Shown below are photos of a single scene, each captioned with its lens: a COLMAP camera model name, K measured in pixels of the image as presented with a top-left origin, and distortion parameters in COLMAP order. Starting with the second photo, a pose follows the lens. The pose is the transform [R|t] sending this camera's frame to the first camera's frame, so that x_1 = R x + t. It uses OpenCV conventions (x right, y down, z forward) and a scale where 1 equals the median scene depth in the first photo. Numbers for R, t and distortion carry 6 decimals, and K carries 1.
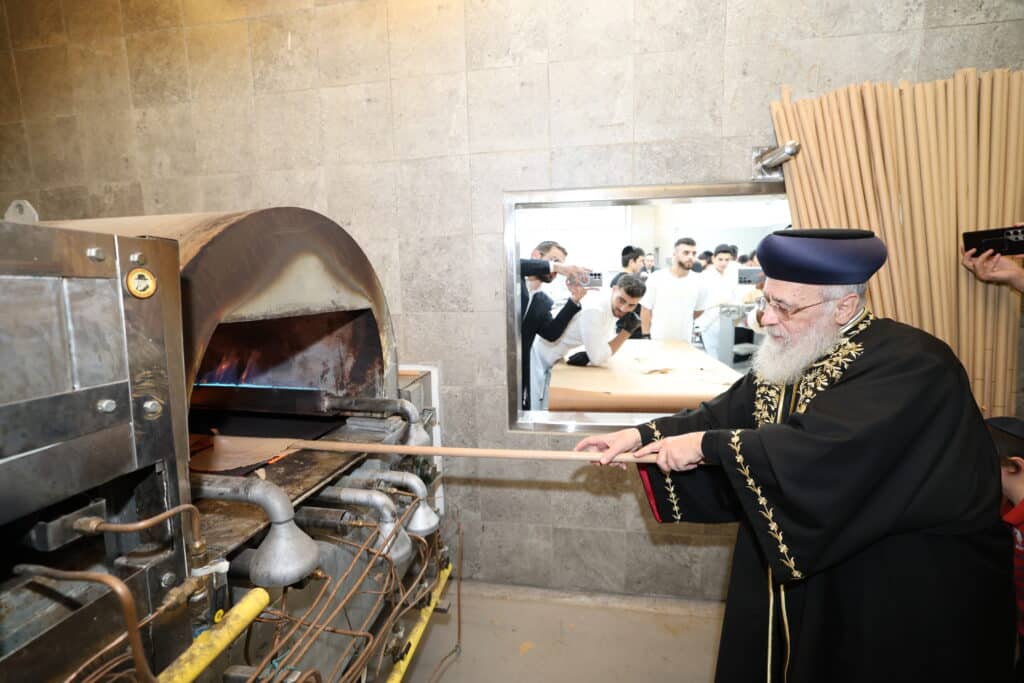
lens RADIAL K [[436.2, 0, 493.8], [0, 436.2, 341.1], [0, 0, 1]] dist [-0.027734, 0.009381]
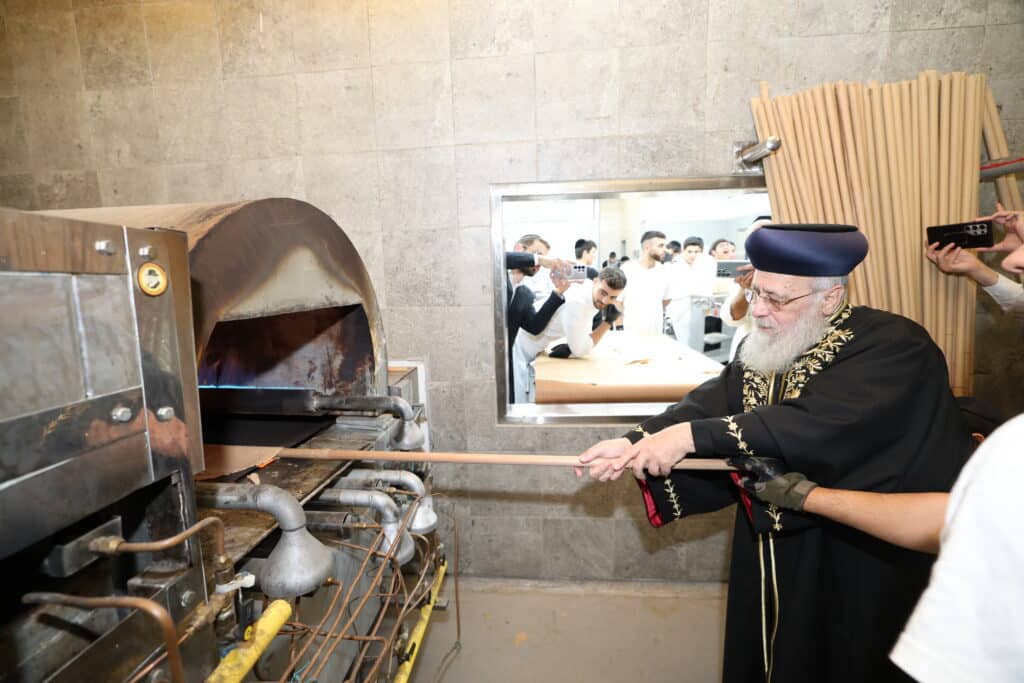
lens RADIAL K [[436.2, 0, 493.8], [0, 436.2, 341.1], [0, 0, 1]] dist [-0.027734, 0.009381]
pose [[0.997119, -0.018794, 0.073490, -0.055566], [0.017718, 0.999726, 0.015267, -0.001524], [-0.073757, -0.013920, 0.997179, 0.010630]]
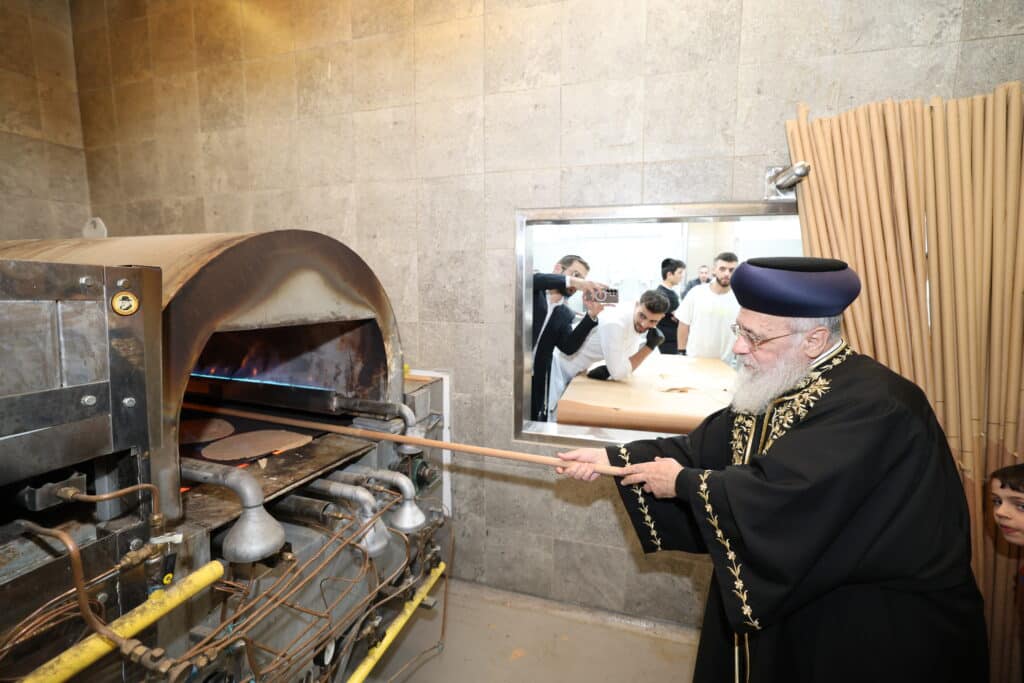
lens RADIAL K [[436.2, 0, 496.1], [0, 436.2, 338.4], [0, 0, 1]] dist [-0.028831, 0.008999]
pose [[0.991109, 0.044528, -0.125377, 0.137998], [-0.046490, 0.998837, -0.012763, -0.022626], [0.124663, 0.018479, 0.992027, -0.033745]]
